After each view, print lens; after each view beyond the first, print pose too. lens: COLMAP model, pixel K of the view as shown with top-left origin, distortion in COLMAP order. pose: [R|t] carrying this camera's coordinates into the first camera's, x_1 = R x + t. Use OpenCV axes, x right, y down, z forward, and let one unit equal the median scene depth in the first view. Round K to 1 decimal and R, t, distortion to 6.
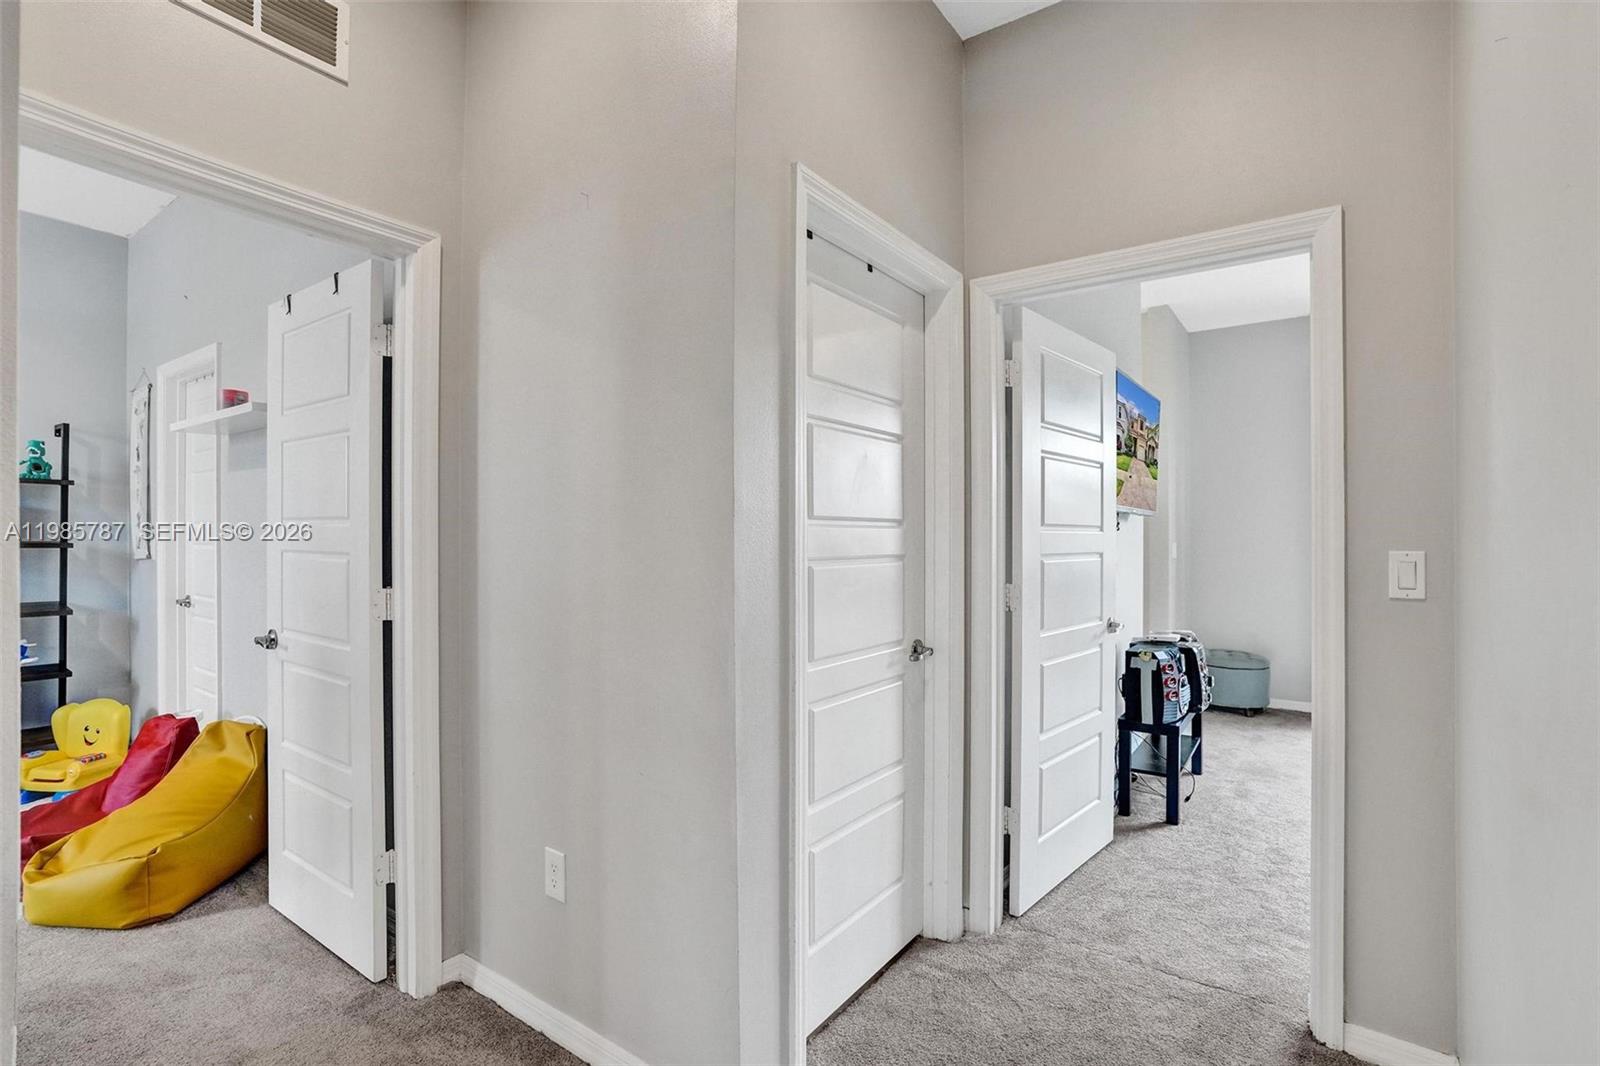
lens RADIAL K [[738.7, 0, 818.0], [0, 738.7, 527.9], [0, 0, 1]] dist [-0.067141, 0.030420]
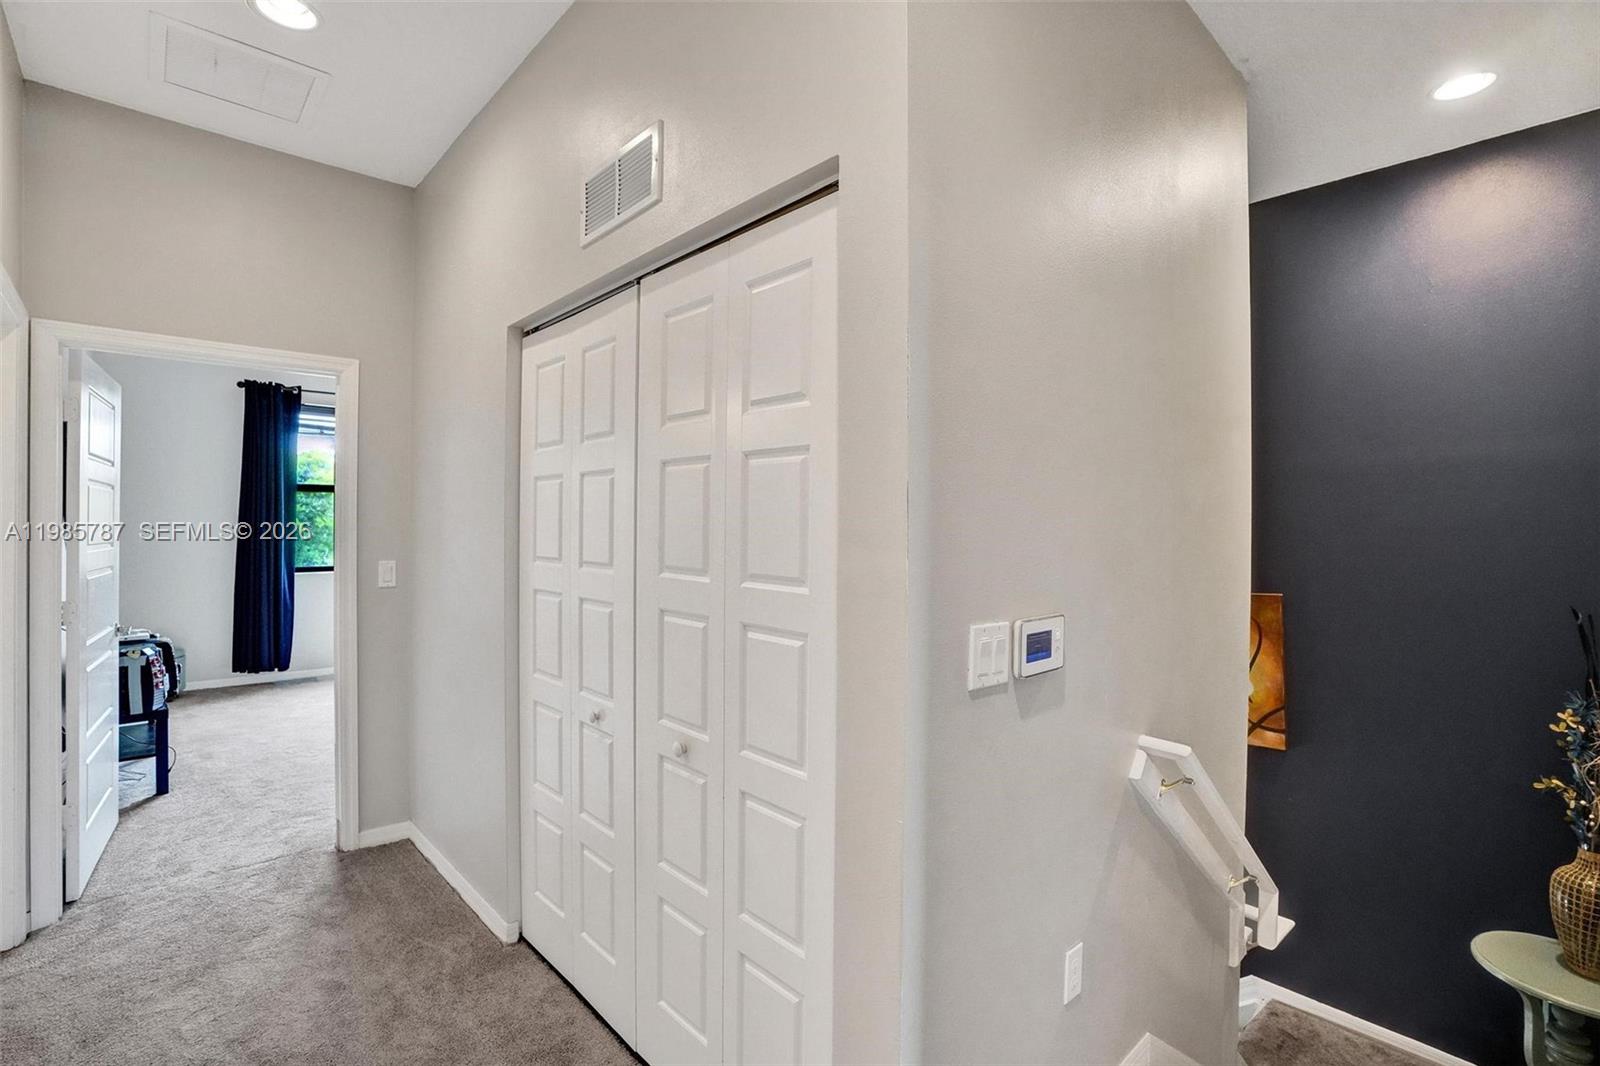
lens RADIAL K [[738.7, 0, 818.0], [0, 738.7, 527.9], [0, 0, 1]] dist [-0.067141, 0.030420]
pose [[0.161889, -0.005287, 0.986795, -0.540072], [-0.021188, 0.999736, 0.008832, -0.060197], [-0.986582, -0.022338, 0.161734, -0.253022]]
